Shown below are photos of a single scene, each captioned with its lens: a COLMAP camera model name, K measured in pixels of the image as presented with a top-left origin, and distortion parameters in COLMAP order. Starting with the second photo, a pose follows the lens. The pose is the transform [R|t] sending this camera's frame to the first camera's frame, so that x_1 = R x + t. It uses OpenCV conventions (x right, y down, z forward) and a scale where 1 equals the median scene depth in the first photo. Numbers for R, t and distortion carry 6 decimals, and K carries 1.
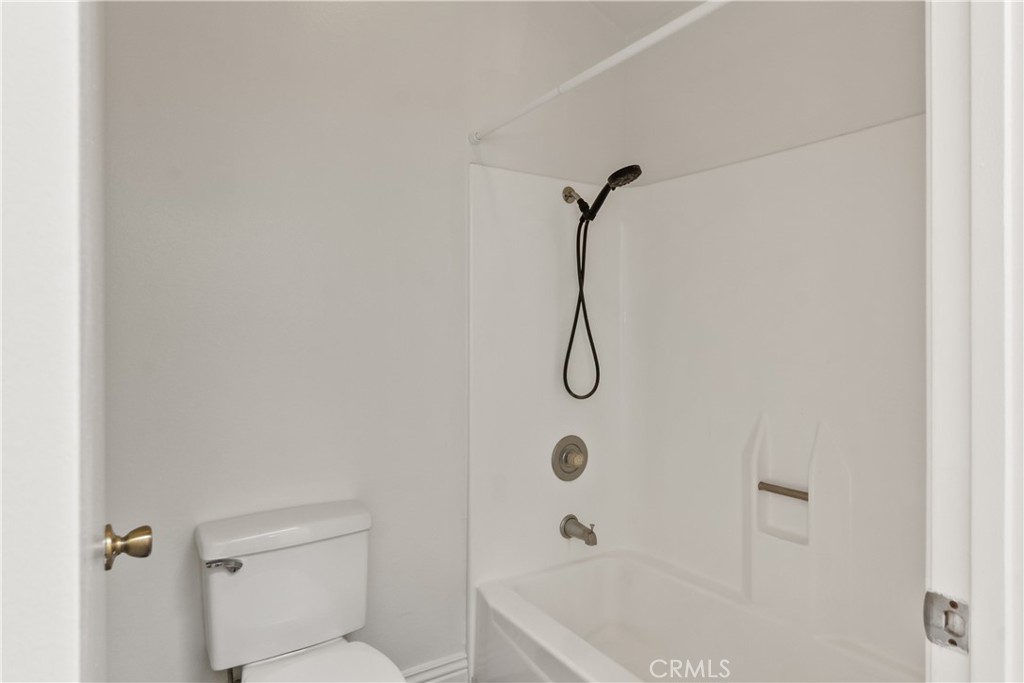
lens RADIAL K [[583.2, 0, 511.1], [0, 583.2, 340.6], [0, 0, 1]] dist [-0.006987, 0.003743]
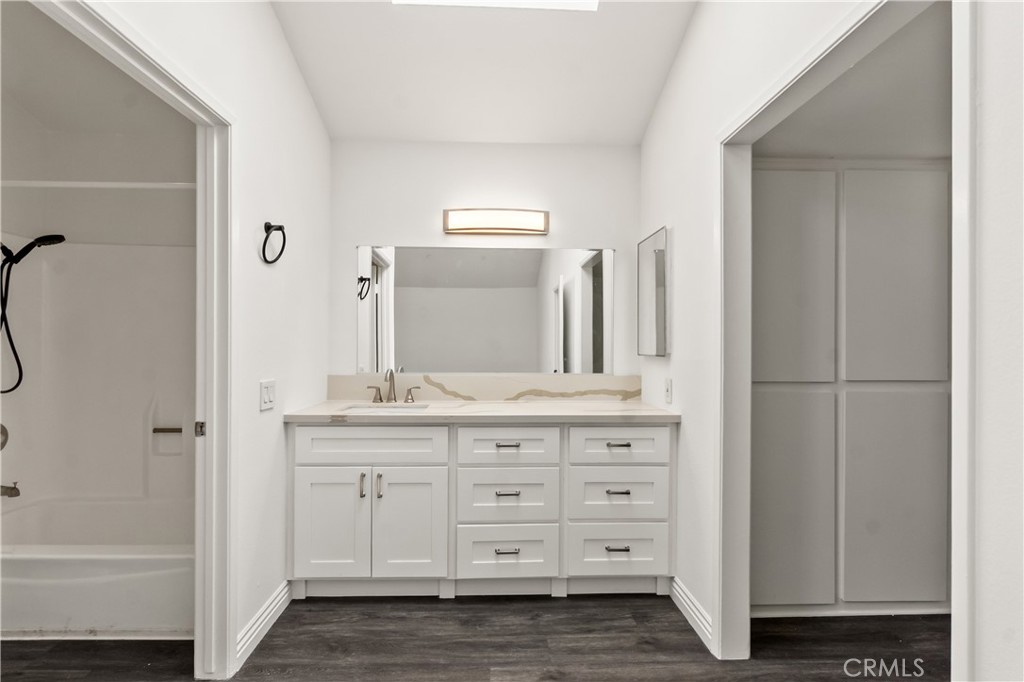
lens RADIAL K [[450.6, 0, 494.6], [0, 450.6, 348.7], [0, 0, 1]] dist [-0.004902, 0.001402]
pose [[0.517343, -0.000867, 0.855777, -0.214499], [-0.003290, 0.999990, 0.003002, -0.011211], [-0.855772, -0.004368, 0.517335, -0.612386]]
